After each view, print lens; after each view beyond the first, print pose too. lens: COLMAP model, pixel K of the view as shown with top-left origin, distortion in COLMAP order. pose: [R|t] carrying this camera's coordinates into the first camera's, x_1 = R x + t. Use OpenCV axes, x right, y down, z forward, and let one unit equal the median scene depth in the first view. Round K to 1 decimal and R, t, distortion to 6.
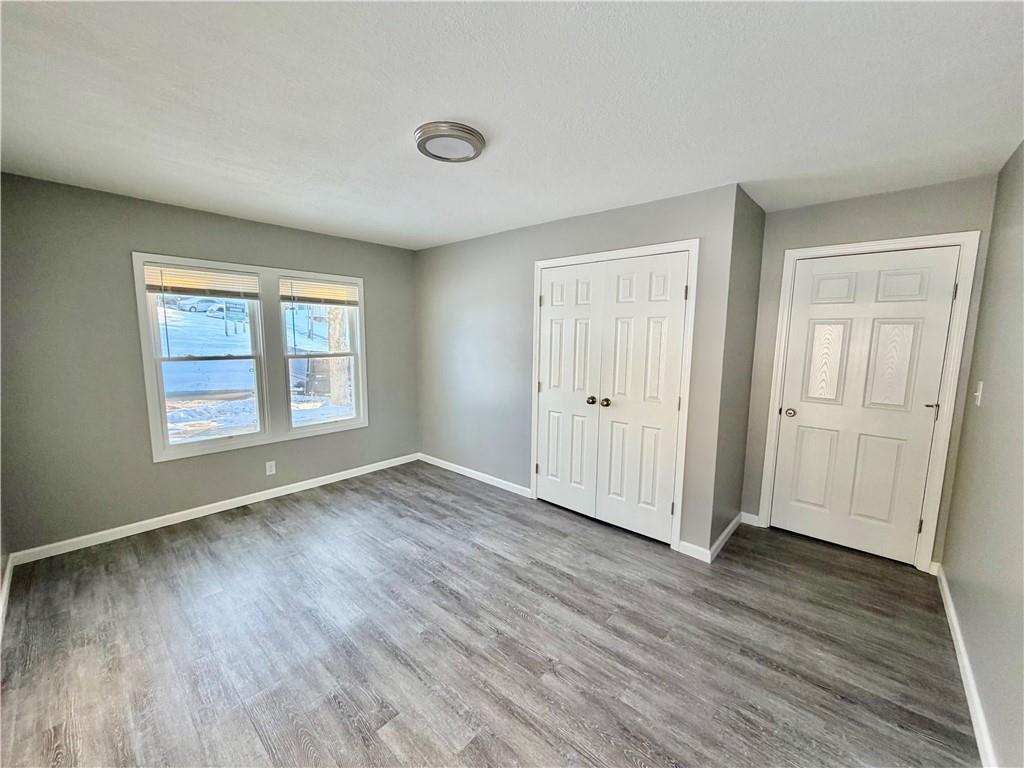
lens RADIAL K [[407.7, 0, 513.4], [0, 407.7, 378.5], [0, 0, 1]] dist [0.000702, 0.000756]
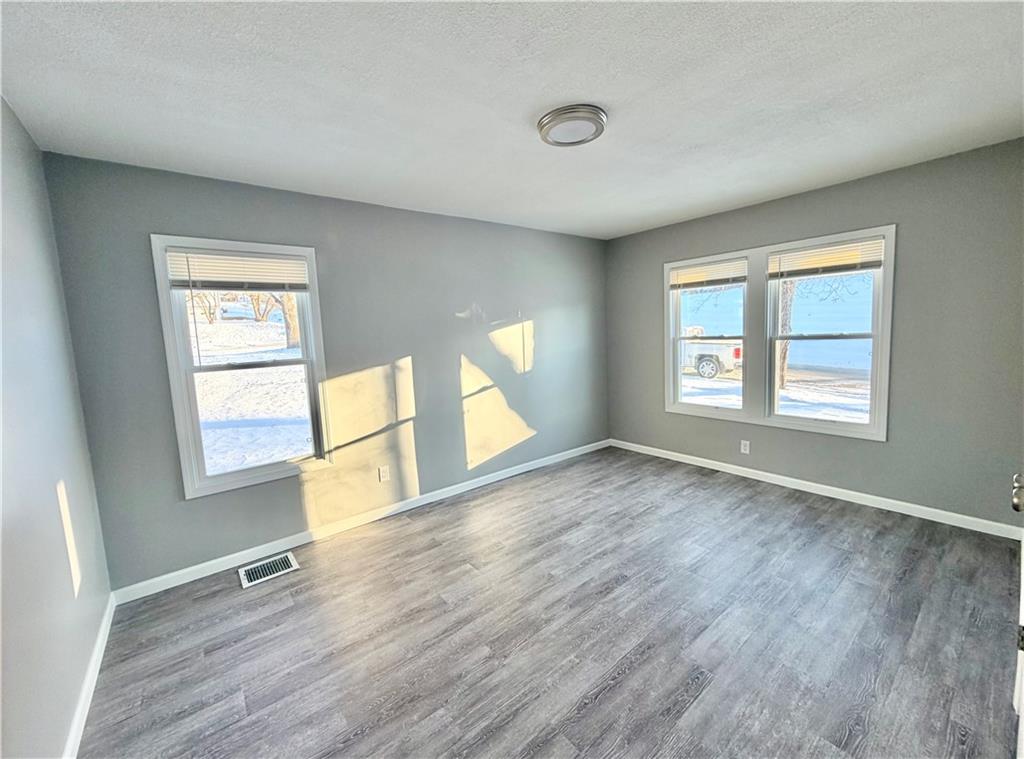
lens RADIAL K [[407.7, 0, 504.4], [0, 407.7, 371.4], [0, 0, 1]] dist [0.000702, 0.000756]
pose [[-0.171925, 0.092431, -0.980764, 0.710800], [-0.064316, 0.992411, 0.104803, -0.052704], [0.983008, 0.081097, -0.164676, 0.810513]]
